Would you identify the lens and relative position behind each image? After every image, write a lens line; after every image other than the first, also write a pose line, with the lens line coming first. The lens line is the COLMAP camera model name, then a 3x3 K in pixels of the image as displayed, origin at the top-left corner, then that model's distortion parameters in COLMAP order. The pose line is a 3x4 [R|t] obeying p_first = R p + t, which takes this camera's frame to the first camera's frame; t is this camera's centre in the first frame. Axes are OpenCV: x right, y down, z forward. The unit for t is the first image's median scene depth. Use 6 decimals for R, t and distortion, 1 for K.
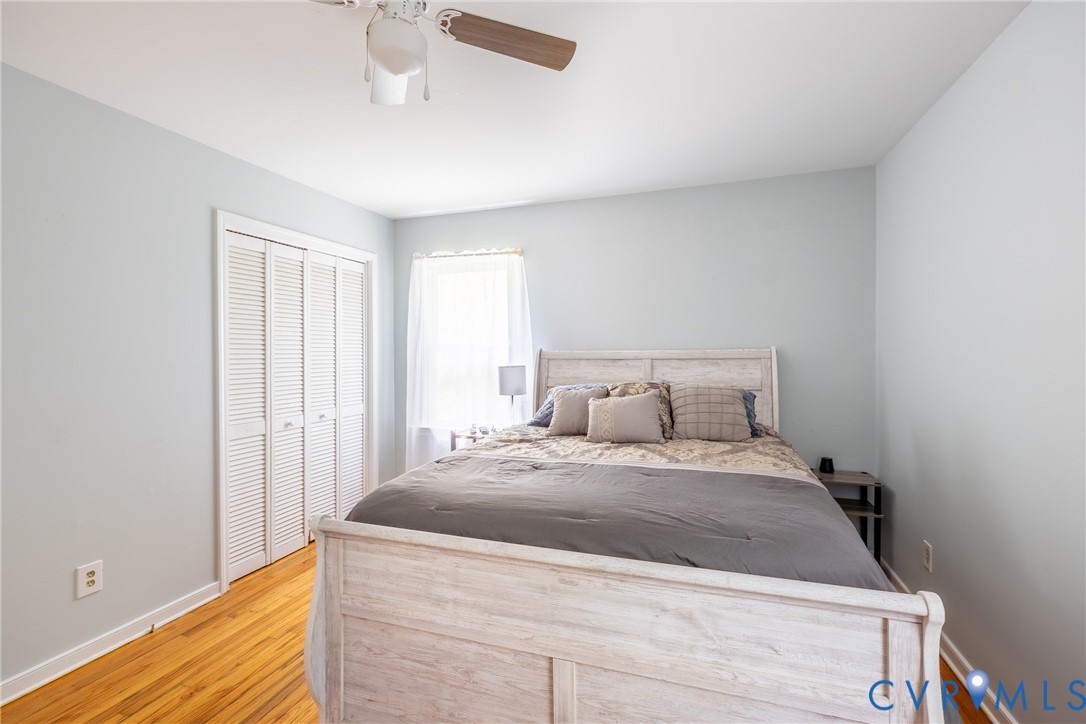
lens RADIAL K [[482.1, 0, 524.5], [0, 482.1, 358.7], [0, 0, 1]] dist [-0.000639, -0.000010]
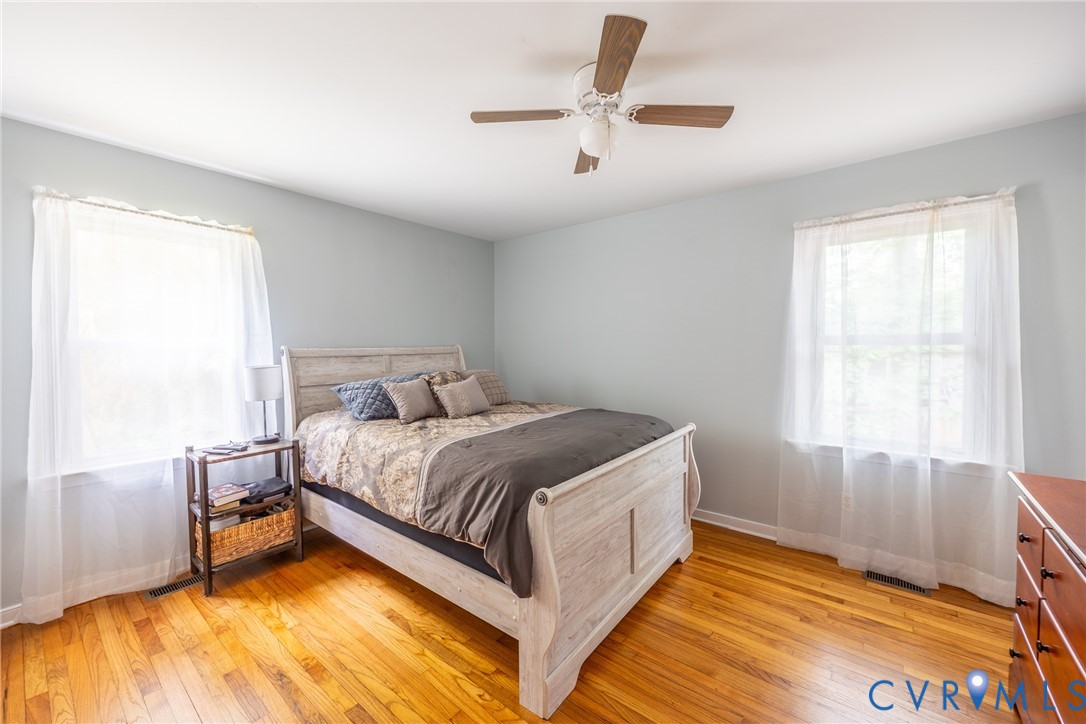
lens RADIAL K [[433.7, 0, 525.6], [0, 433.7, 358.5], [0, 0, 1]] dist [-0.011529, -0.000060]
pose [[0.329702, -0.024369, 0.943771, -0.668903], [0.021046, 0.999608, 0.018459, -0.003608], [-0.943851, 0.013776, 0.330085, 0.331178]]
